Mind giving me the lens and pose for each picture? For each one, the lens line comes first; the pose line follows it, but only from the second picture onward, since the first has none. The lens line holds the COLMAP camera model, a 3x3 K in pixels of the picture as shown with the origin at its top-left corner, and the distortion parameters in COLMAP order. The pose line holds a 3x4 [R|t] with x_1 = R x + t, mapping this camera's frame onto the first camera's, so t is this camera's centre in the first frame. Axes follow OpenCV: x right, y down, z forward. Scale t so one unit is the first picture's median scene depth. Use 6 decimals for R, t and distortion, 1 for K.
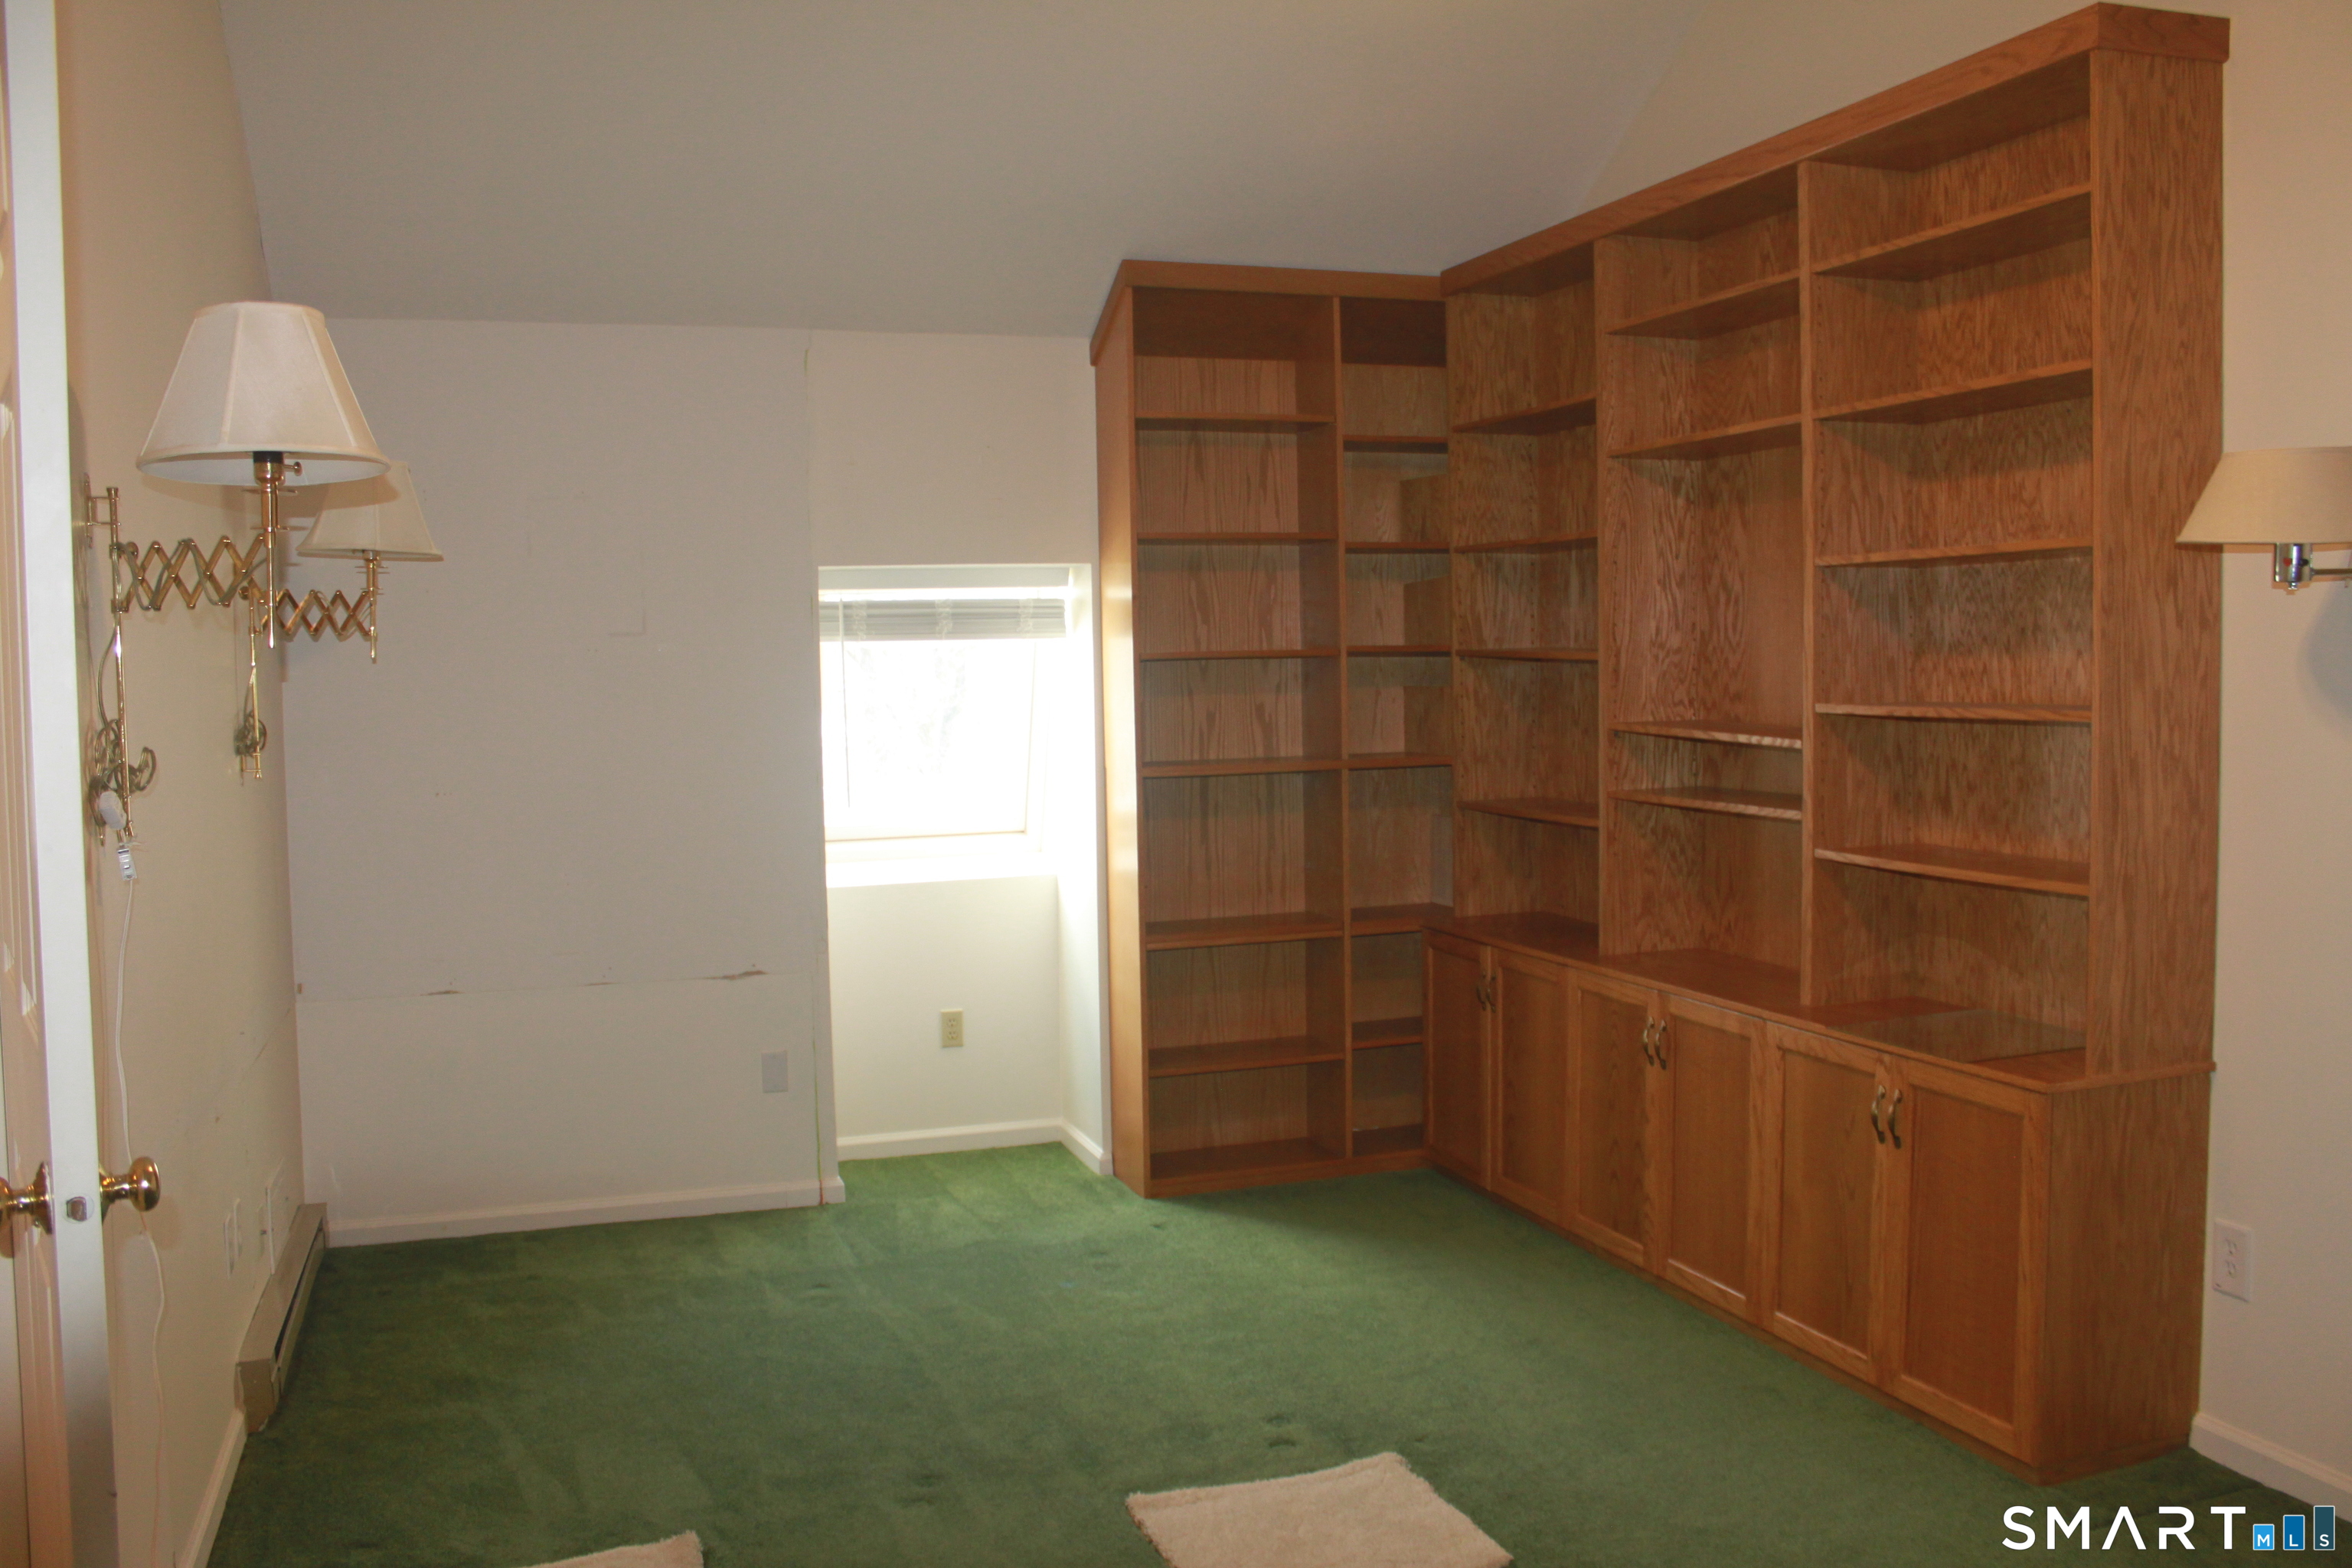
lens RADIAL K [[1961.1, 0, 1193.5], [0, 1961.1, 789.8], [0, 0, 1]] dist [-0.107589, -0.016980]
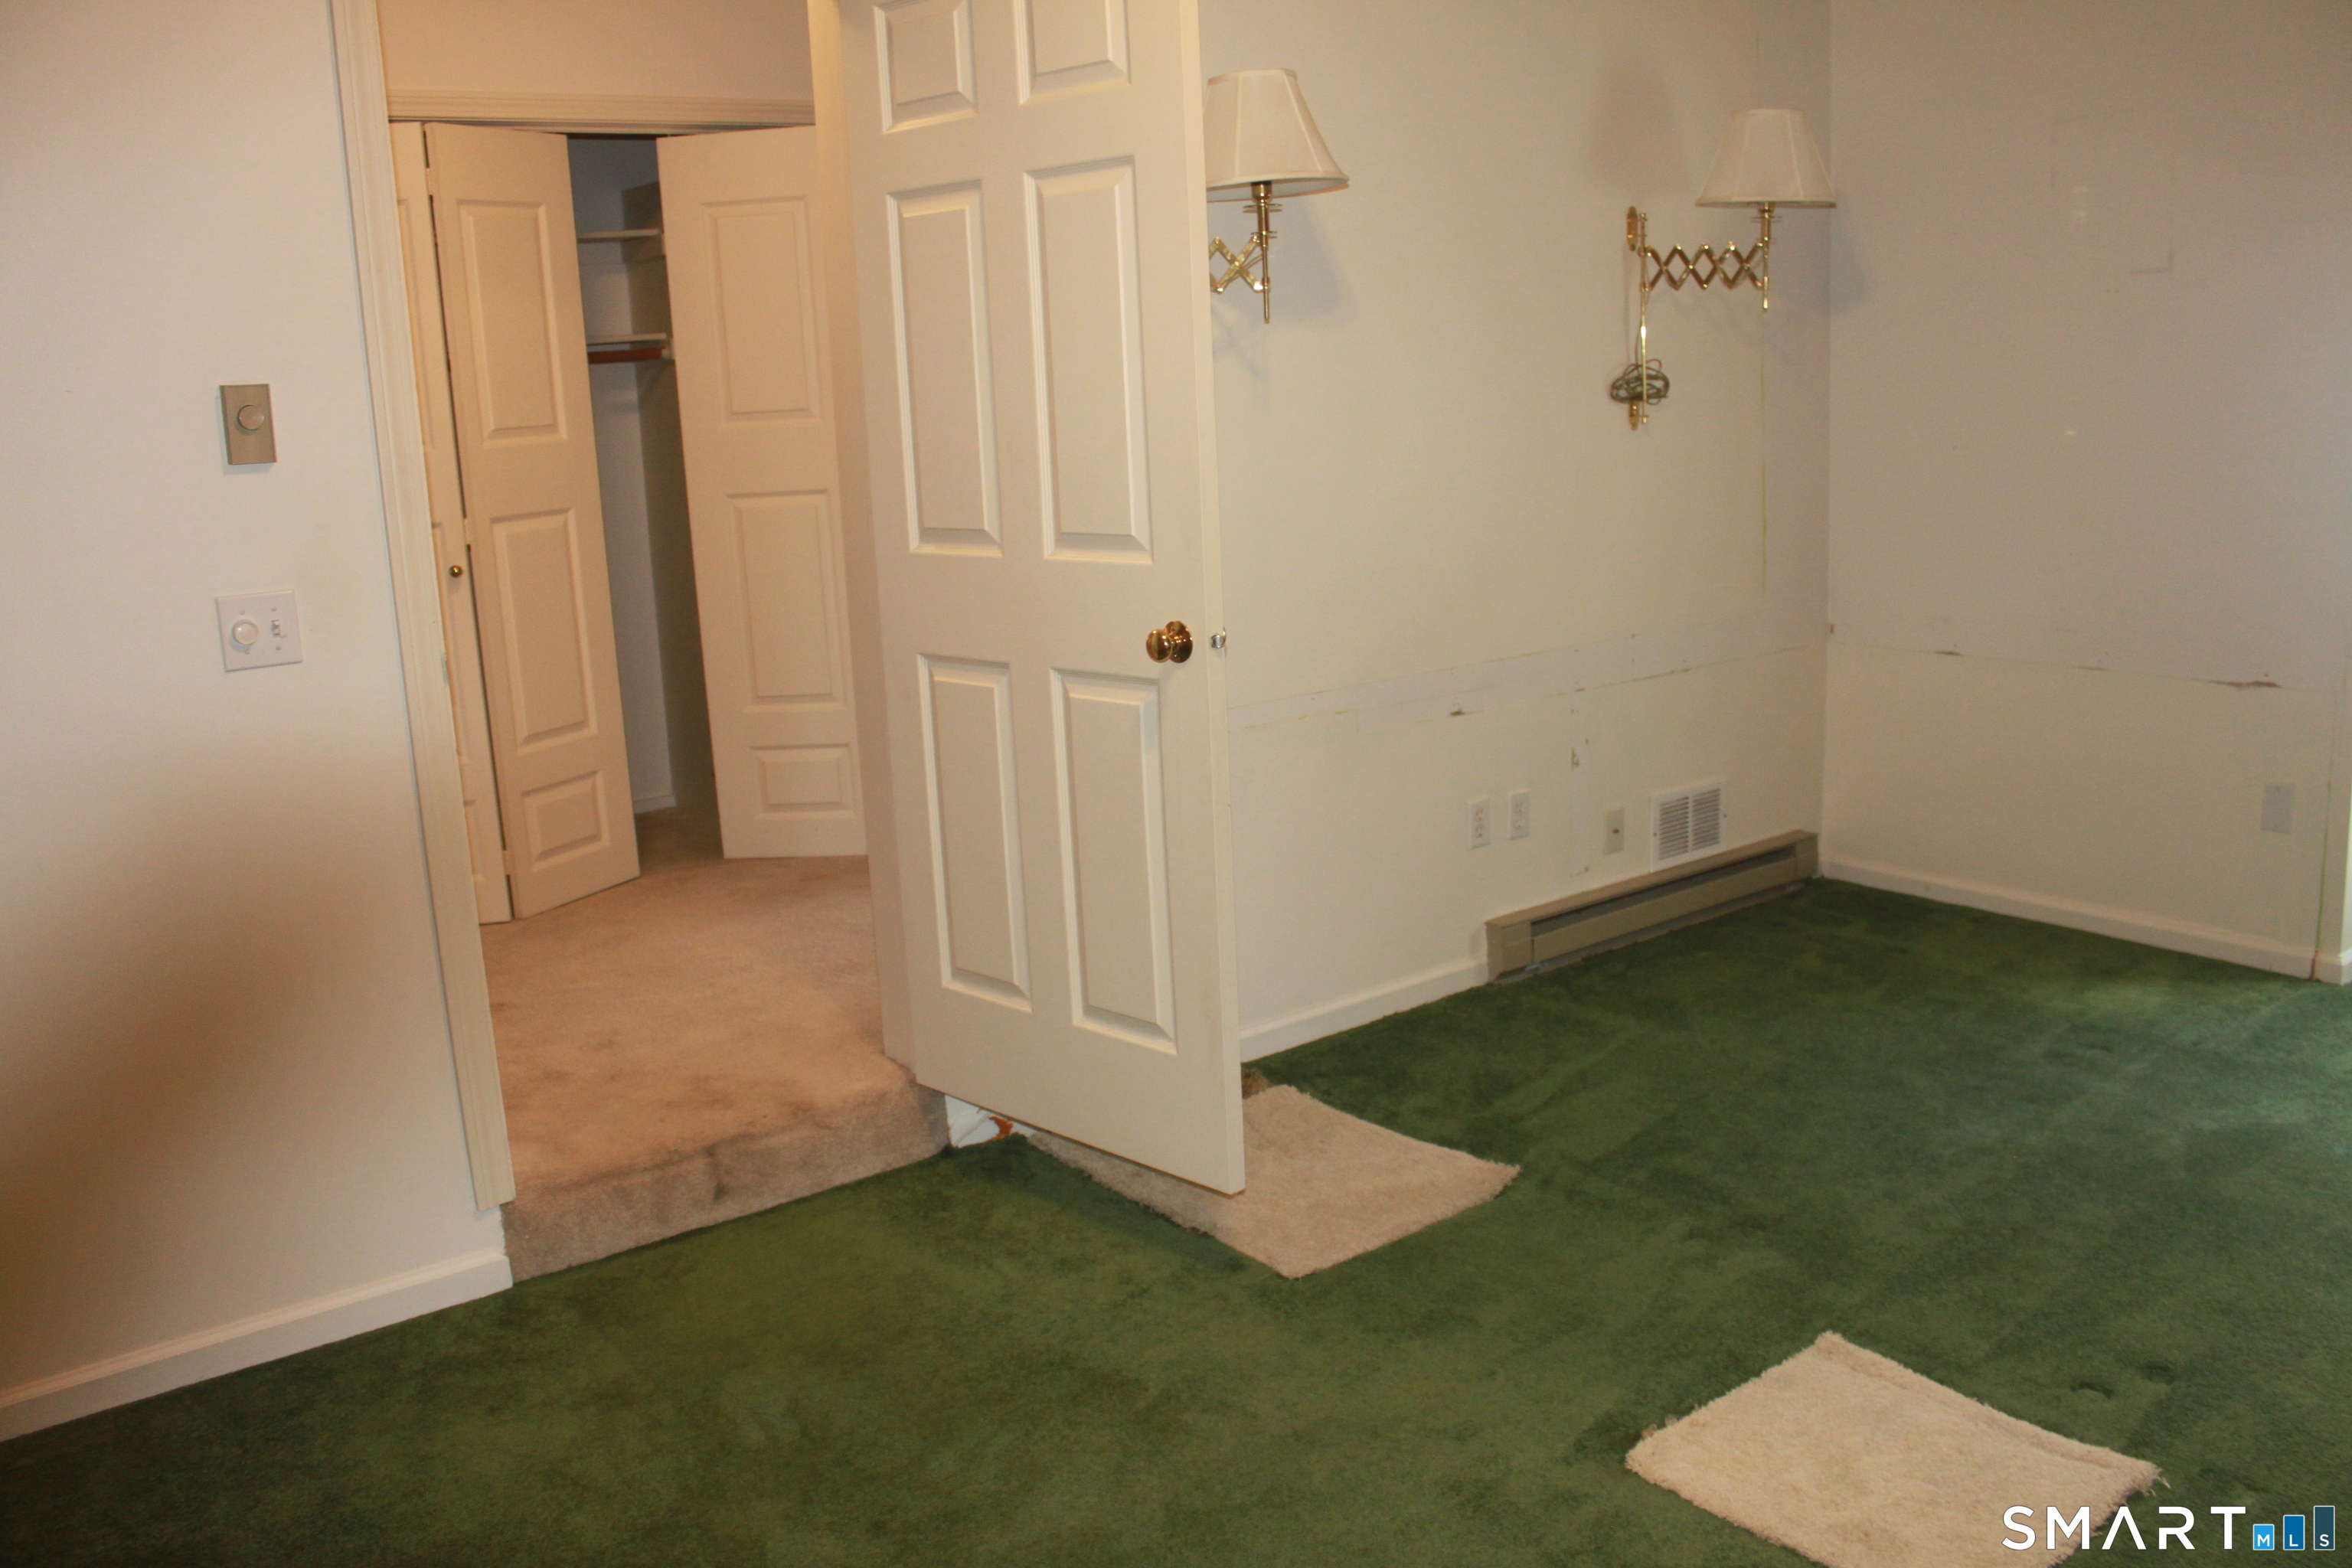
lens RADIAL K [[1961.1, 0, 1180.6], [0, 1961.1, 804.4], [0, 0, 1]] dist [-0.107589, -0.016980]
pose [[0.290584, 0.208556, -0.933844, 0.470024], [-0.014819, 0.976821, 0.213543, -0.024091], [0.956735, -0.048214, 0.286940, 0.385928]]
